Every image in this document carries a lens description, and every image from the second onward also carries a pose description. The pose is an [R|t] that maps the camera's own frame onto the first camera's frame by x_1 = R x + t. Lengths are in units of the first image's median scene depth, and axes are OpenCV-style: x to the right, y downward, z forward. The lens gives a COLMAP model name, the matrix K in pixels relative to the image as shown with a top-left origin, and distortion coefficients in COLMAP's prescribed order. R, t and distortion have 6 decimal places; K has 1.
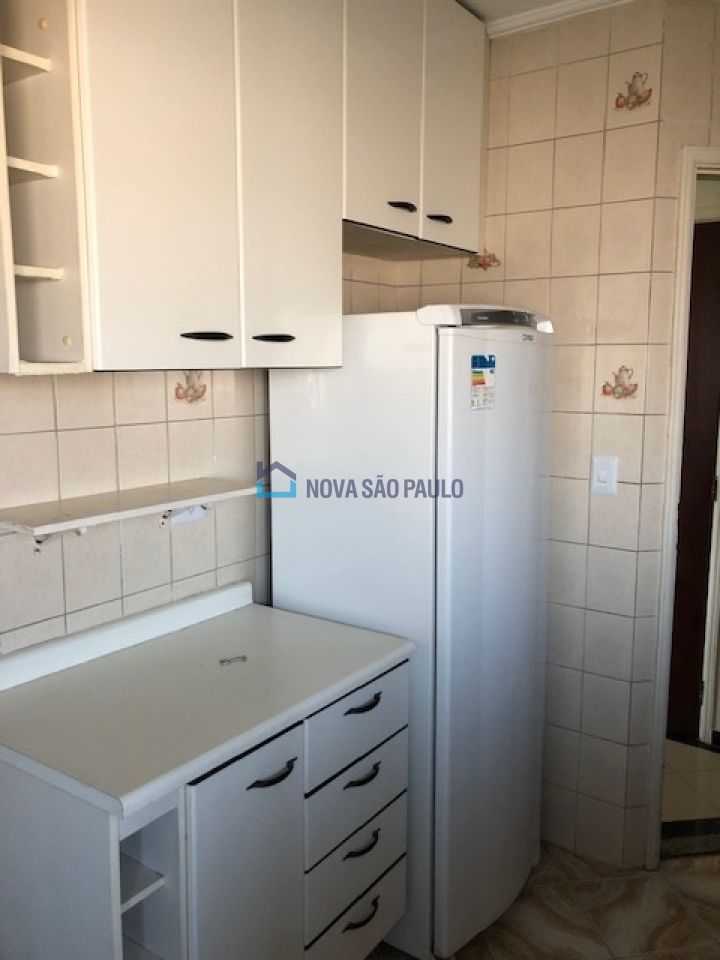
lens RADIAL K [[787.9, 0, 360.0], [0, 787.9, 480.0], [0, 0, 1]] dist [0.008758, 0.010176]
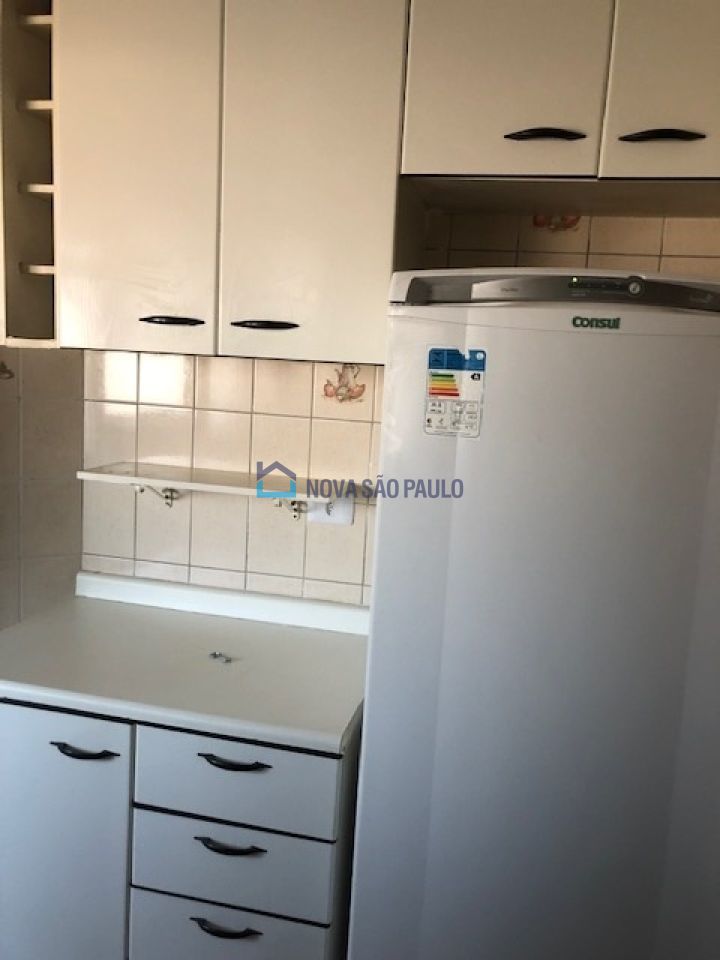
lens RADIAL K [[756.2, 0, 360.0], [0, 756.2, 480.0], [0, 0, 1]] dist [0.015035, 0.004086]
pose [[0.405547, 0.156394, -0.900596, 0.677997], [-0.194519, 0.977453, 0.082147, -0.090337], [0.893137, 0.141868, 0.426825, 0.682217]]
